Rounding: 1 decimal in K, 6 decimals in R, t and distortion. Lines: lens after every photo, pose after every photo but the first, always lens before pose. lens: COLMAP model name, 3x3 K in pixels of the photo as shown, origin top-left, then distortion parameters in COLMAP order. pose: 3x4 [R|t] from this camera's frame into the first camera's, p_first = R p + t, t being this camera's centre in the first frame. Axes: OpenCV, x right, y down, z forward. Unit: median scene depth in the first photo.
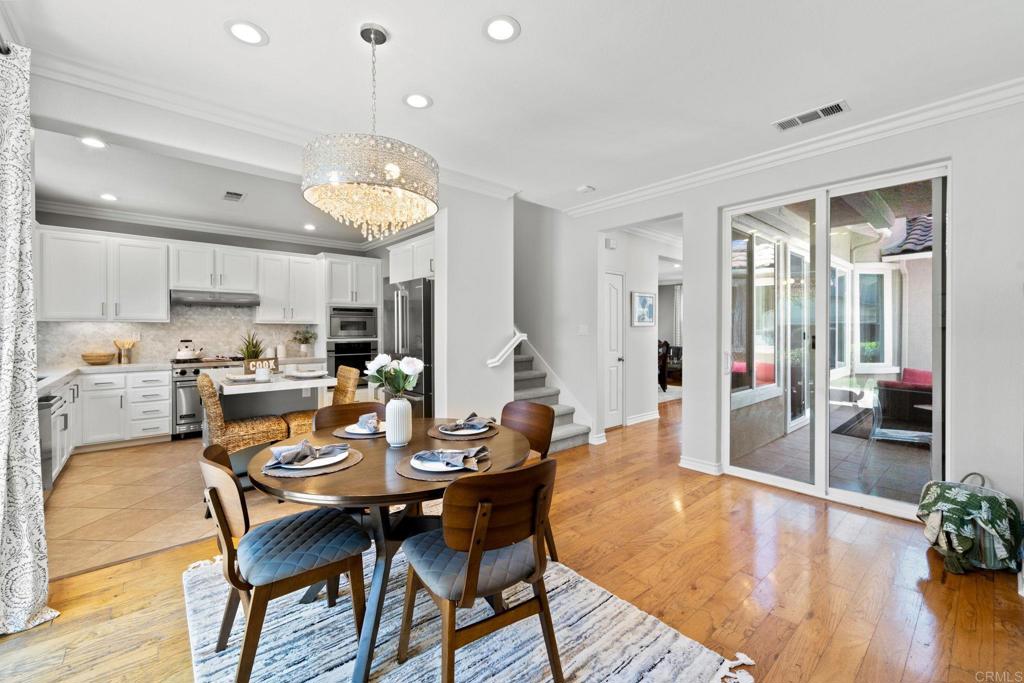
lens RADIAL K [[415.7, 0, 514.2], [0, 415.7, 332.4], [0, 0, 1]] dist [0.003730, -0.002861]
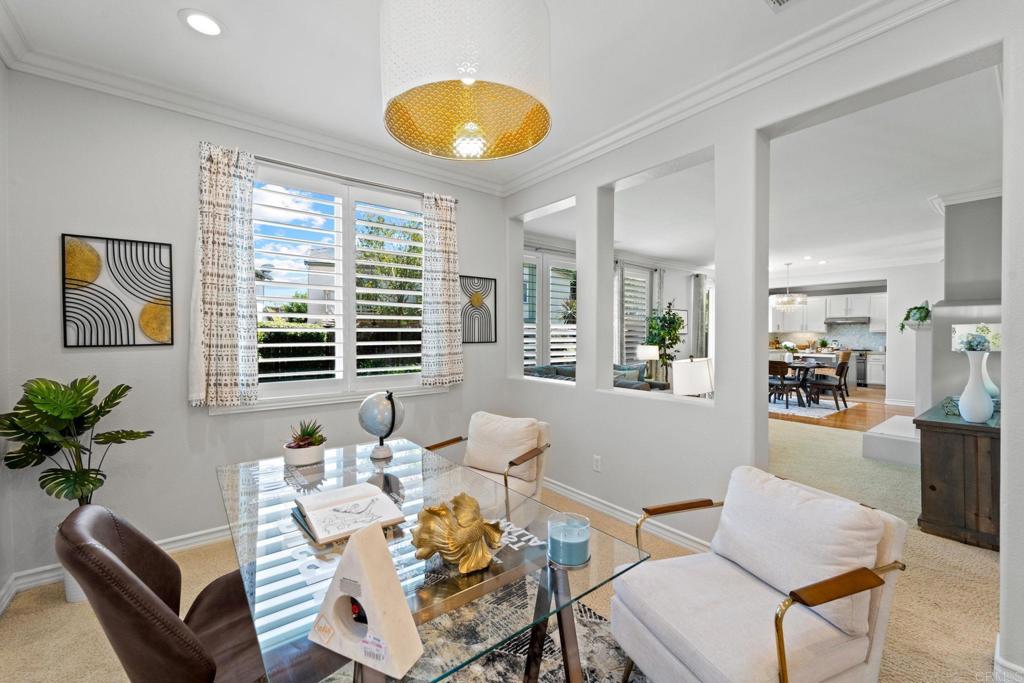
lens RADIAL K [[415.7, 0, 511.3], [0, 415.7, 340.2], [0, 0, 1]] dist [0.003730, -0.002861]
pose [[-0.054329, 0.011388, -0.998458, 1.488006], [-0.005773, 0.999915, 0.011719, 0.001906], [0.998506, 0.006401, -0.054259, -0.571986]]
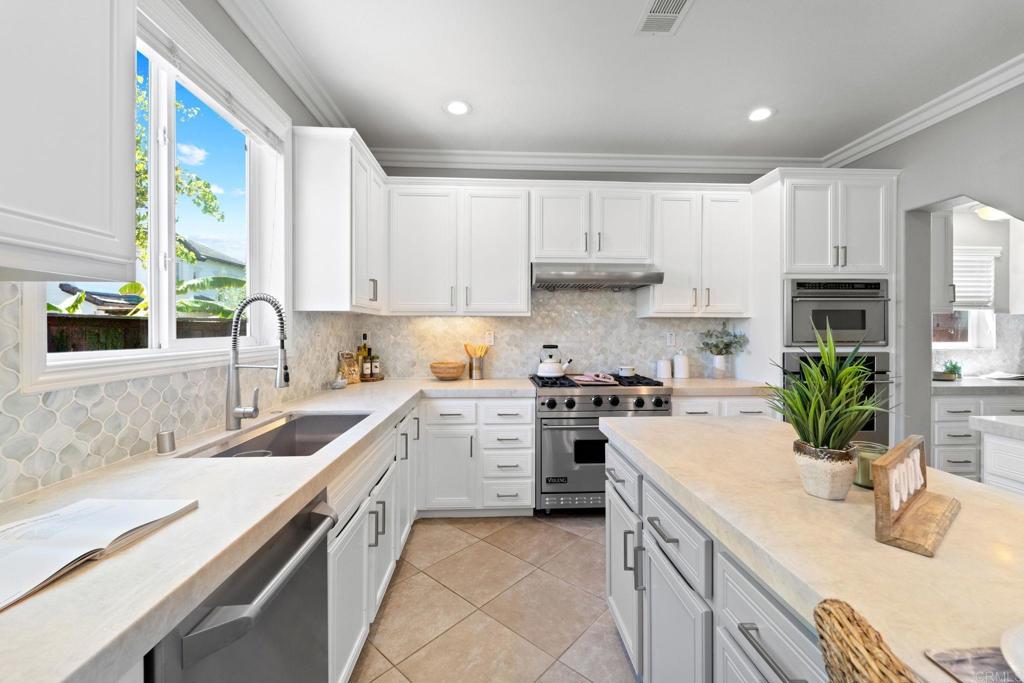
lens RADIAL K [[415.7, 0, 512.3], [0, 415.7, 330.1], [0, 0, 1]] dist [0.003730, -0.002861]
pose [[0.782502, 0.001900, -0.622645, -0.456878], [-0.005669, 0.999976, -0.004073, -0.000879], [0.622623, 0.006717, 0.782493, 0.493056]]
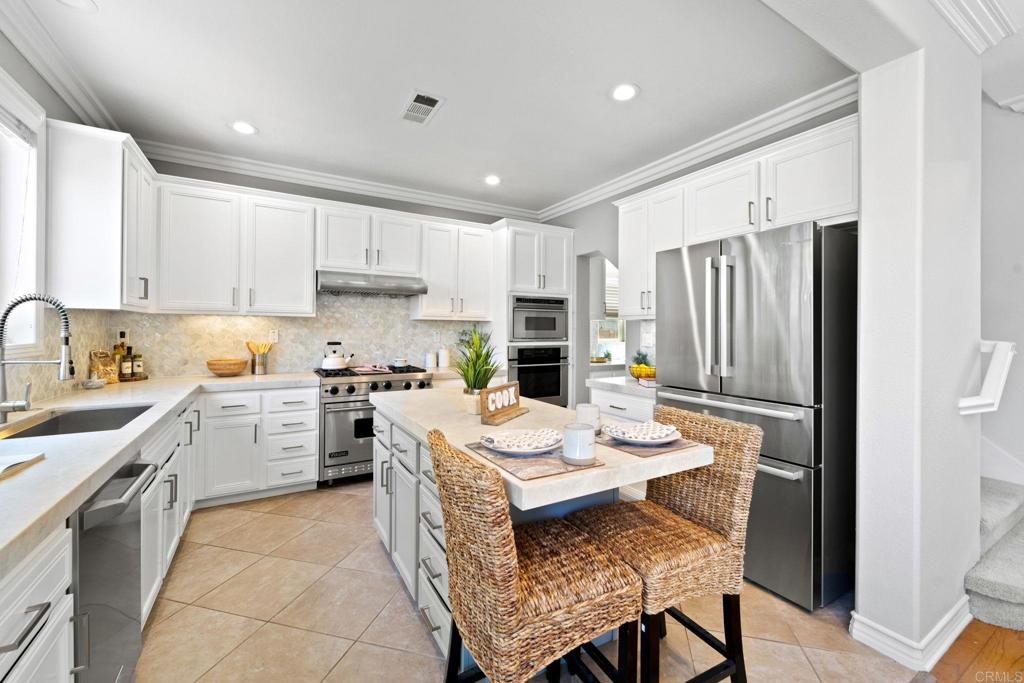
lens RADIAL K [[415.7, 0, 512.2], [0, 415.7, 329.2], [0, 0, 1]] dist [0.003730, -0.002861]
pose [[0.982249, 0.008314, -0.187400, -0.361350], [-0.009850, 0.999925, -0.007267, -0.001568], [0.187325, 0.008984, 0.982257, 0.364121]]
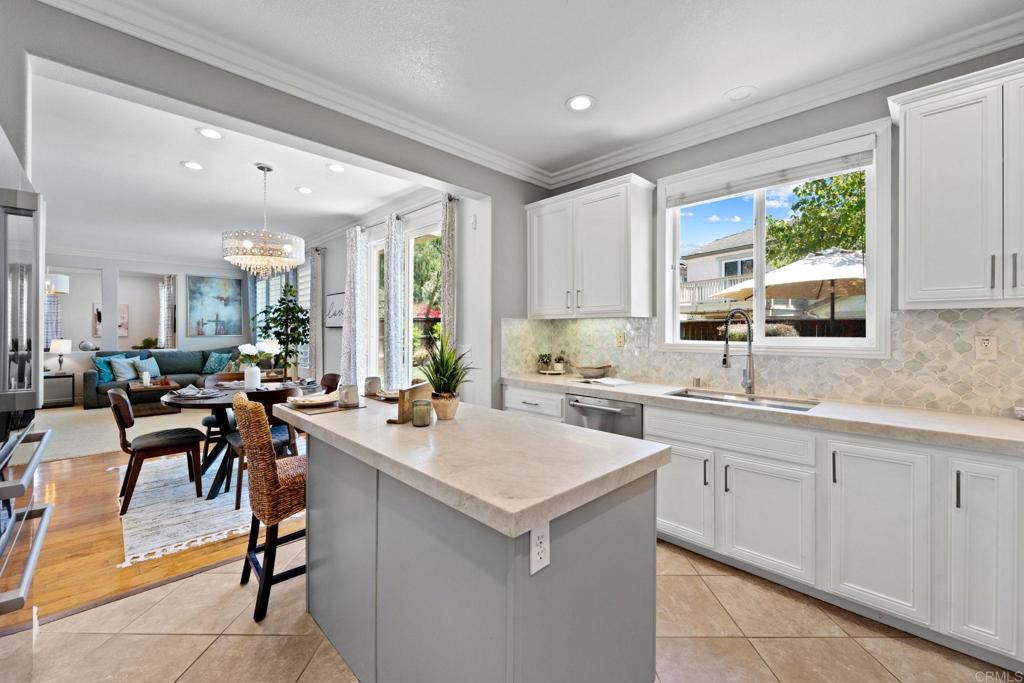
lens RADIAL K [[415.7, 0, 512.9], [0, 415.7, 329.2], [0, 0, 1]] dist [0.003730, -0.002861]
pose [[-0.998666, -0.000938, -0.051627, -0.503058], [-0.001075, 0.999996, 0.002640, -0.005522], [0.051625, 0.002692, -0.998663, 1.098562]]
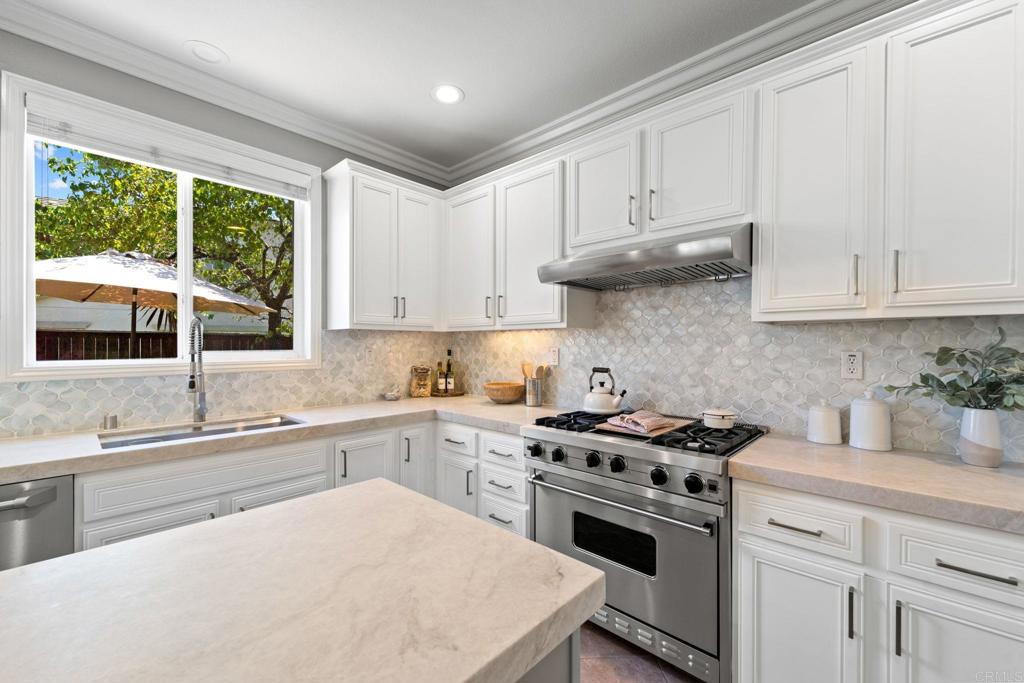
lens RADIAL K [[415.7, 0, 510.6], [0, 415.7, 344.5], [0, 0, 1]] dist [0.003730, -0.002861]
pose [[0.097169, -0.001750, -0.995266, -0.373548], [-0.007267, 0.999971, -0.002468, -0.004301], [0.995241, 0.007473, 0.097153, 0.876604]]
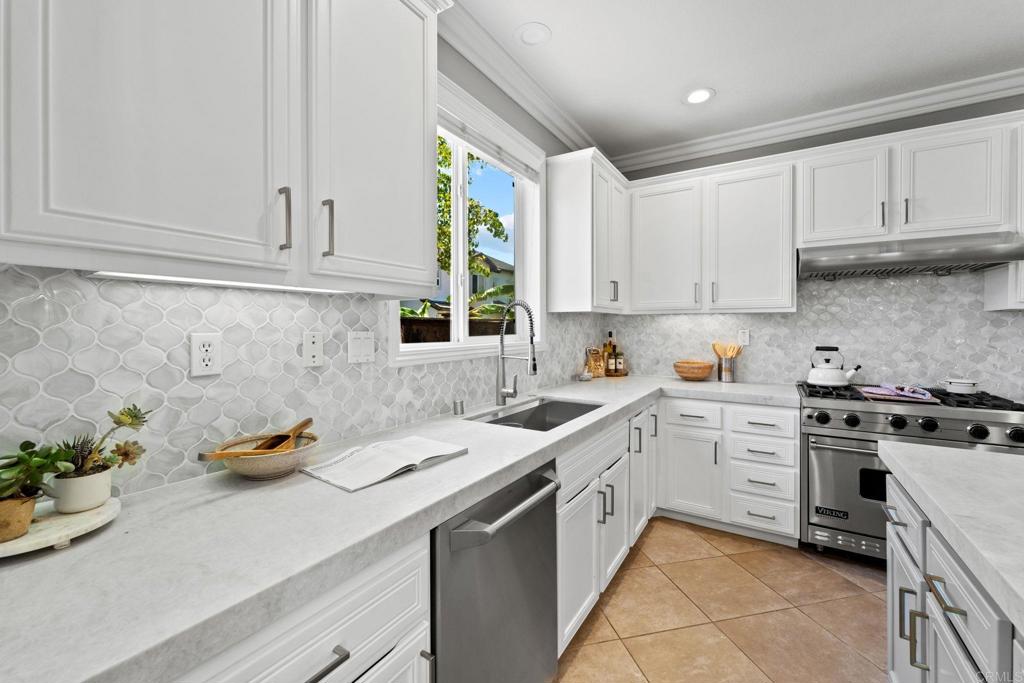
lens RADIAL K [[415.7, 0, 512.0], [0, 415.7, 327.7], [0, 0, 1]] dist [0.003730, -0.002861]
pose [[0.282747, 0.001232, -0.959194, -0.420803], [-0.006239, 0.999980, -0.000554, -0.002075], [0.959174, 0.006141, 0.282749, 0.502234]]
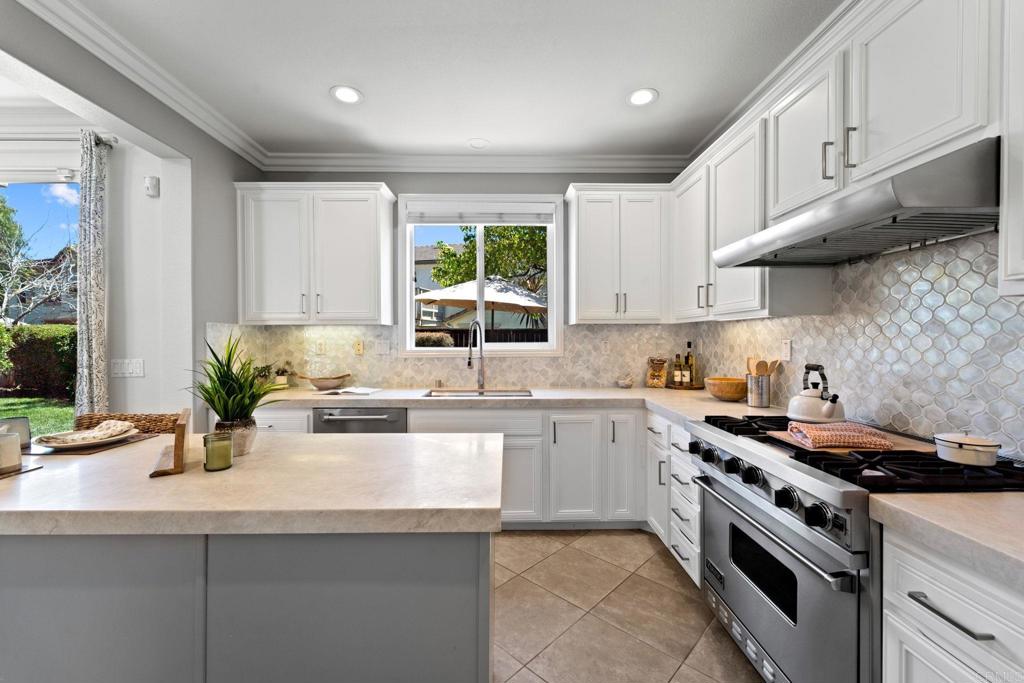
lens RADIAL K [[415.7, 0, 510.2], [0, 415.7, 338.6], [0, 0, 1]] dist [0.003730, -0.002861]
pose [[-0.652254, 0.002280, -0.757997, -0.373107], [-0.001784, 0.999988, 0.004543, -0.004292], [0.757998, 0.004315, -0.652242, 1.047910]]
